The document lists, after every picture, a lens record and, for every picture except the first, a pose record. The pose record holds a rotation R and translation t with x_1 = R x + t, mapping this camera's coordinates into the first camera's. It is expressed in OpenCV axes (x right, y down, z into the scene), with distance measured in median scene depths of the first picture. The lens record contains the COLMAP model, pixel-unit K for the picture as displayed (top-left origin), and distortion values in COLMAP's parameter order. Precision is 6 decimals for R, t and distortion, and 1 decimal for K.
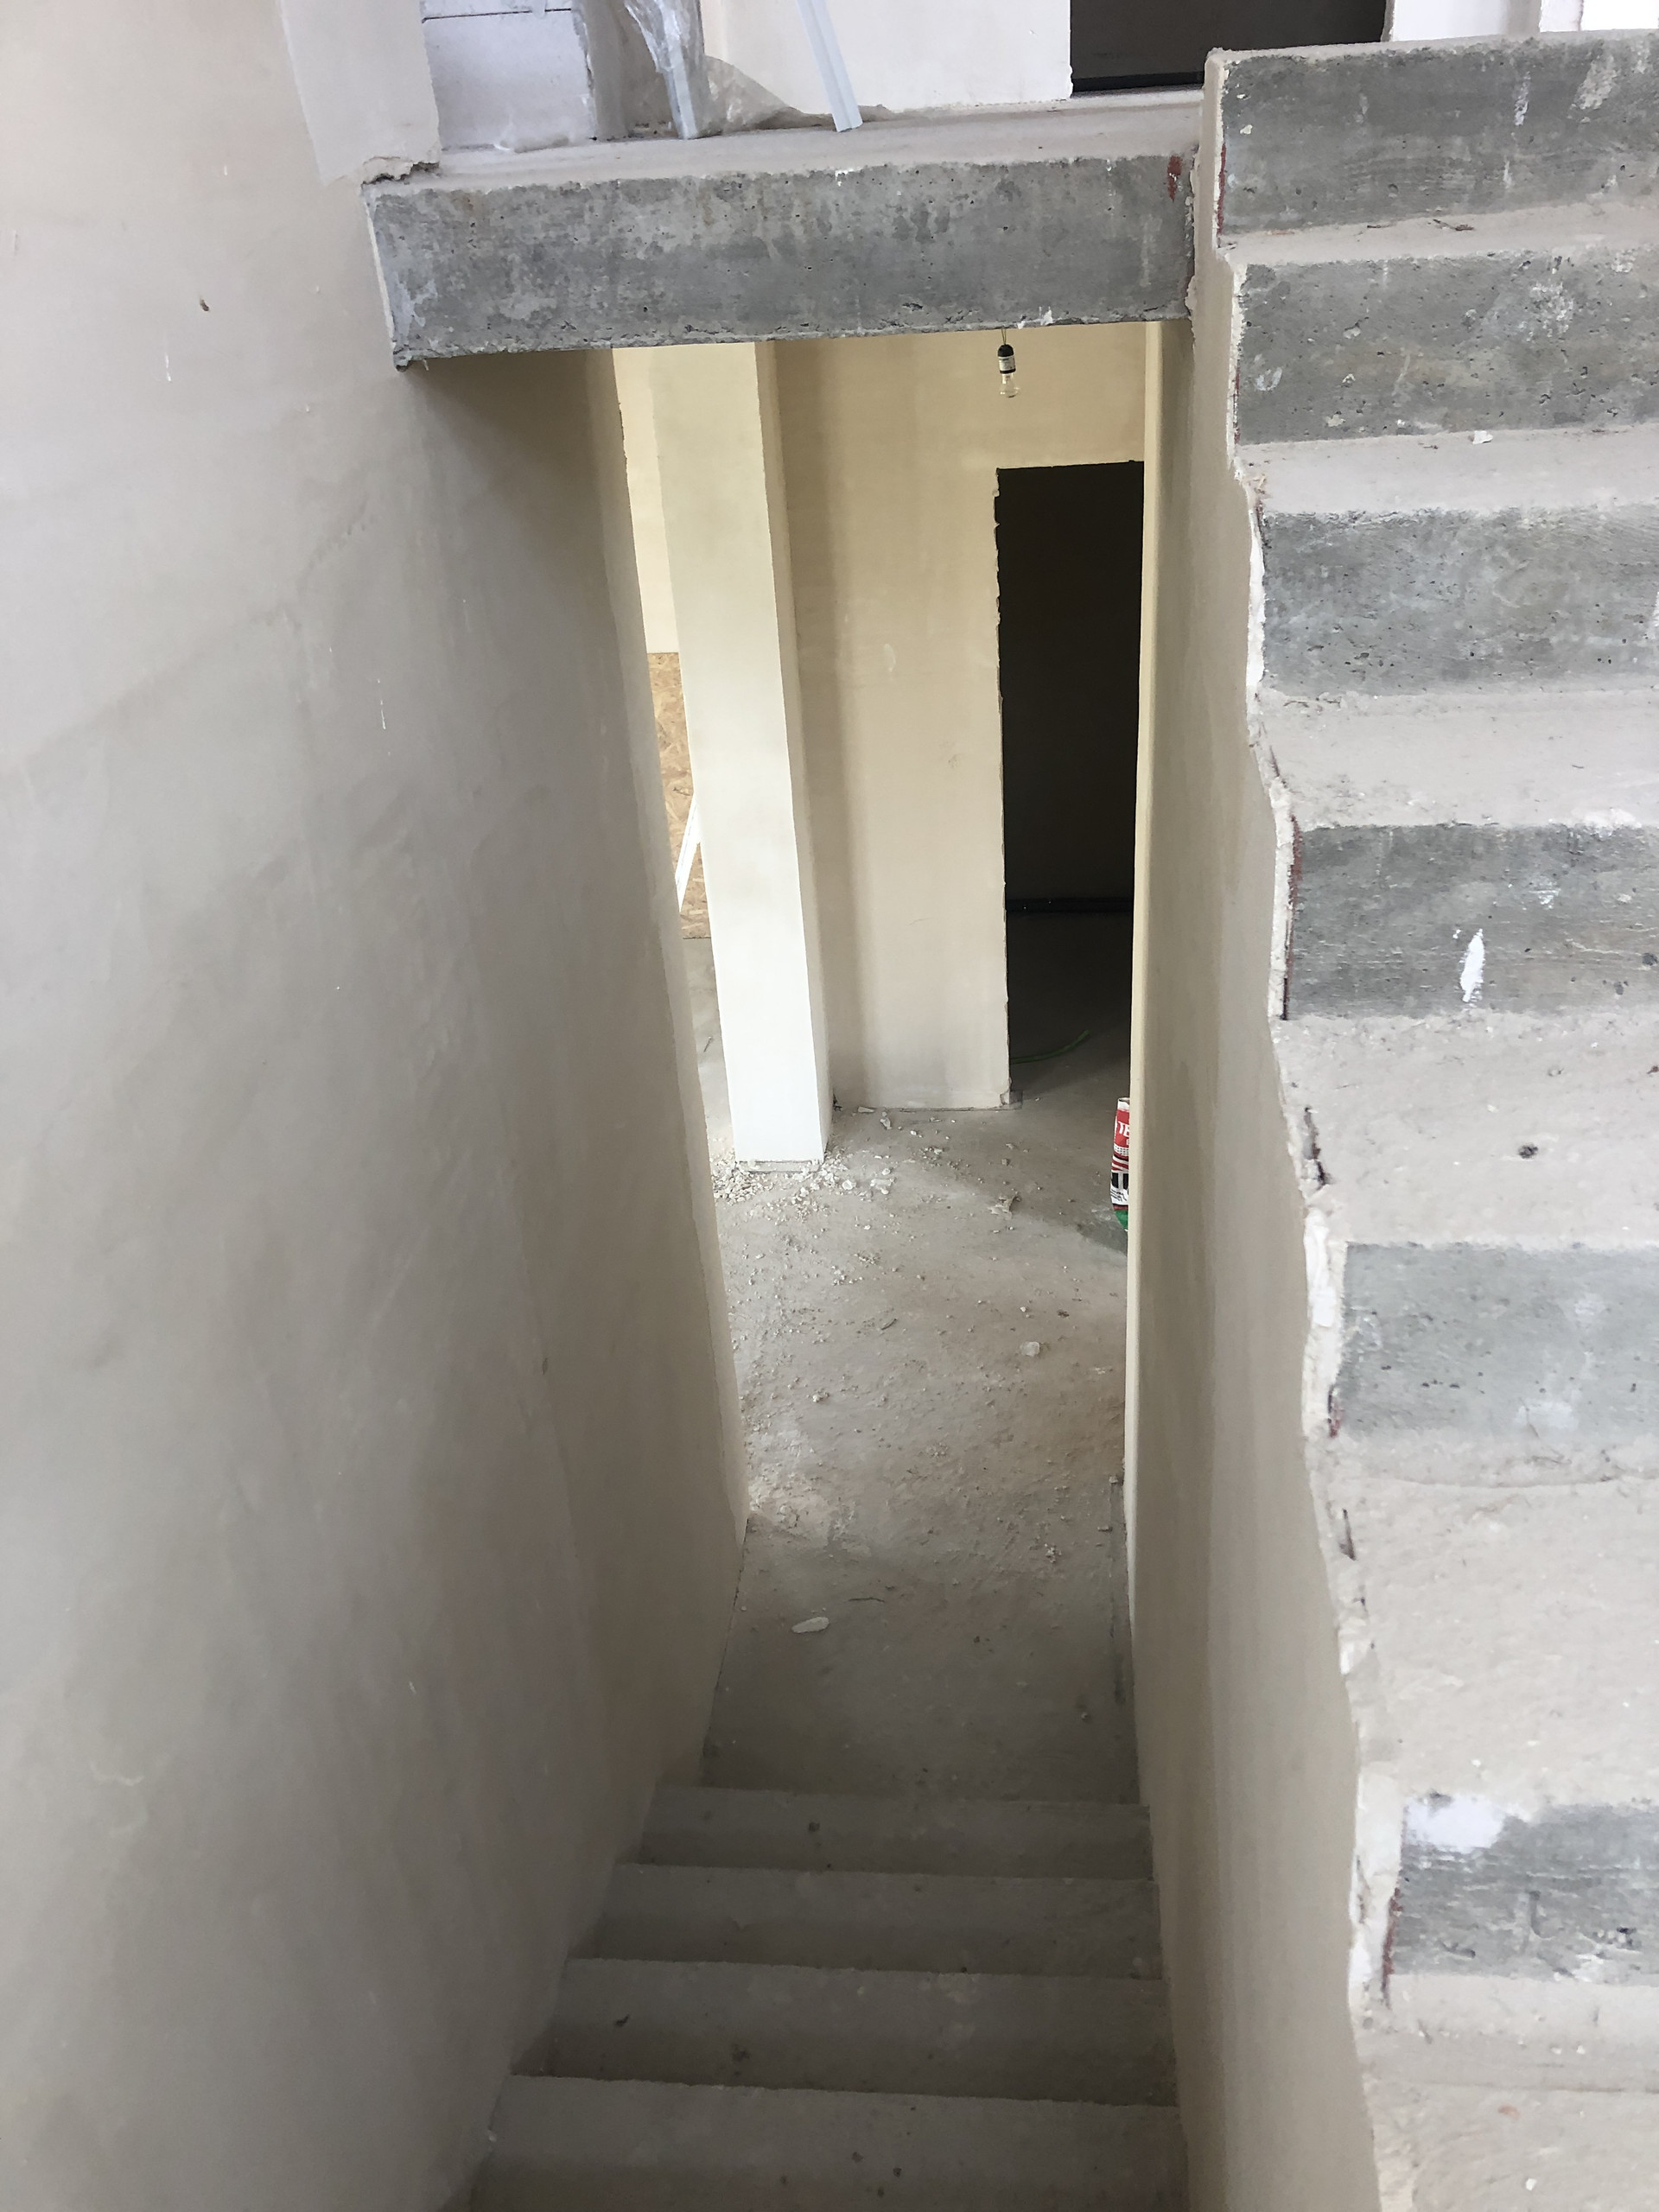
lens RADIAL K [[1787.3, 0, 840.9], [0, 1787.3, 1099.3], [0, 0, 1]] dist [-0.005876, 0.056227]
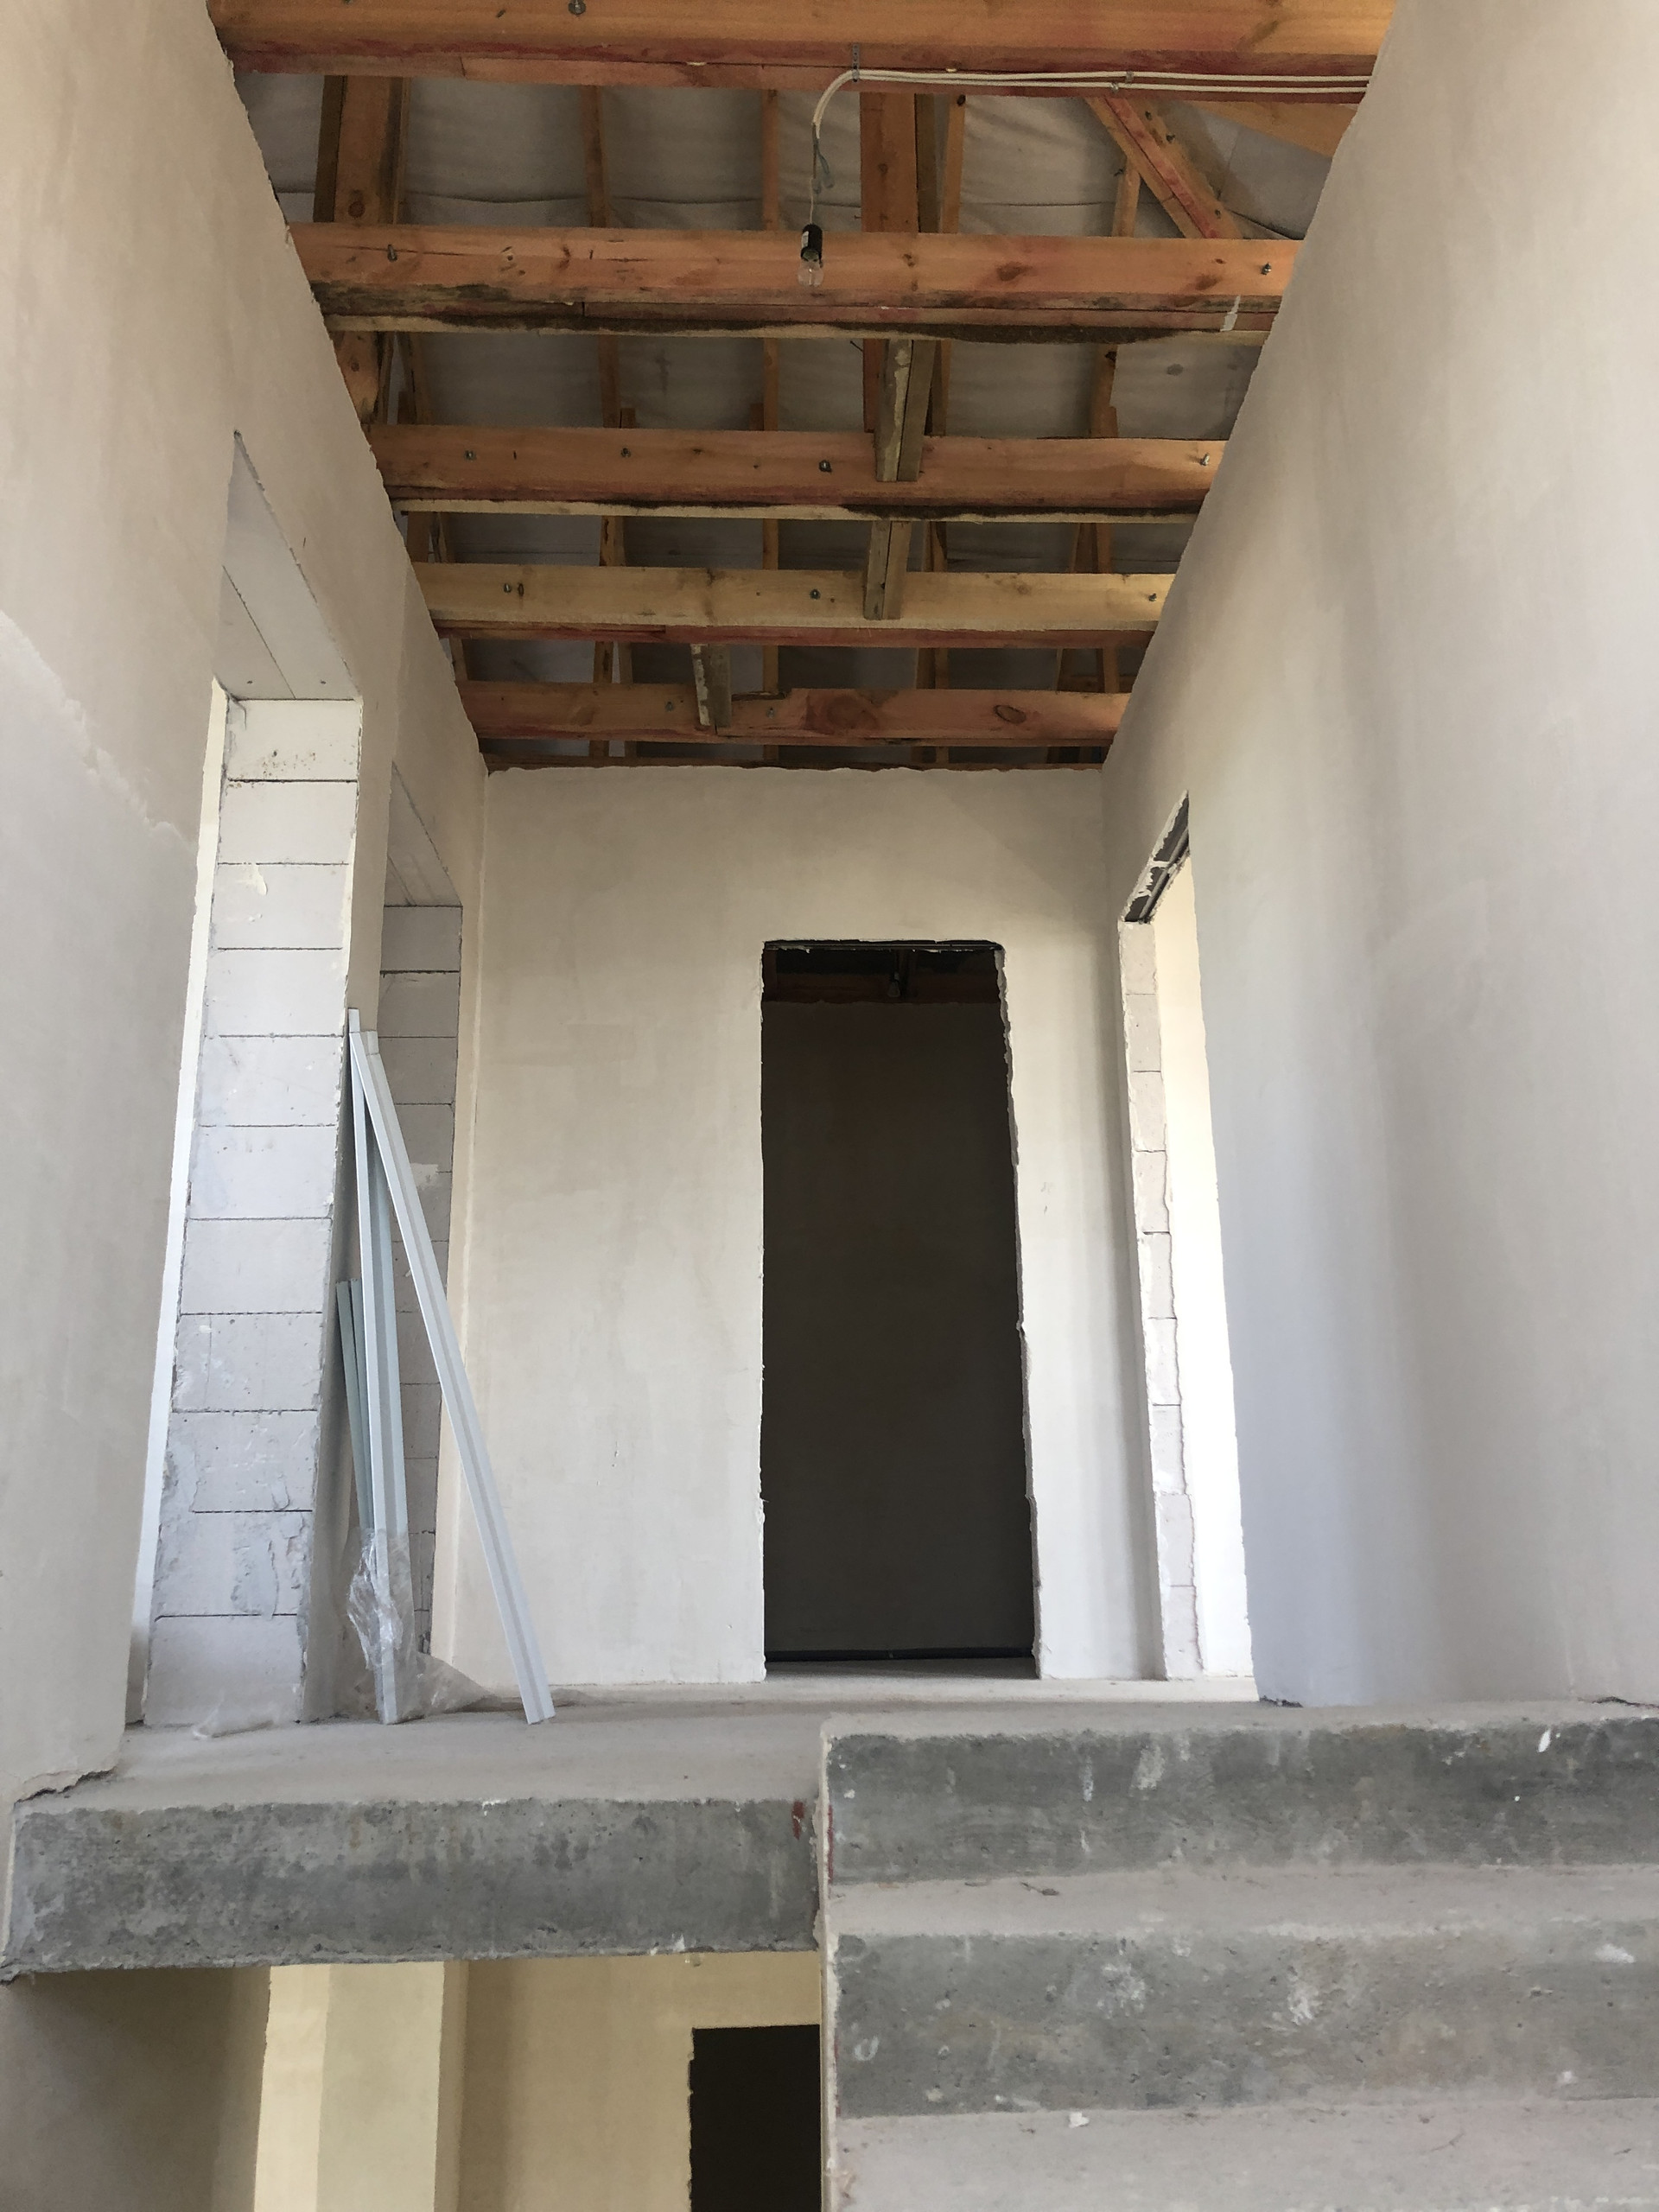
lens RADIAL K [[1787.3, 0, 840.9], [0, 1787.3, 1099.3], [0, 0, 1]] dist [-0.005876, 0.056227]
pose [[0.991588, 0.077616, 0.103580, 0.065240], [0.018768, 0.705575, -0.708387, -0.053266], [-0.128066, 0.704372, 0.698183, -0.067637]]
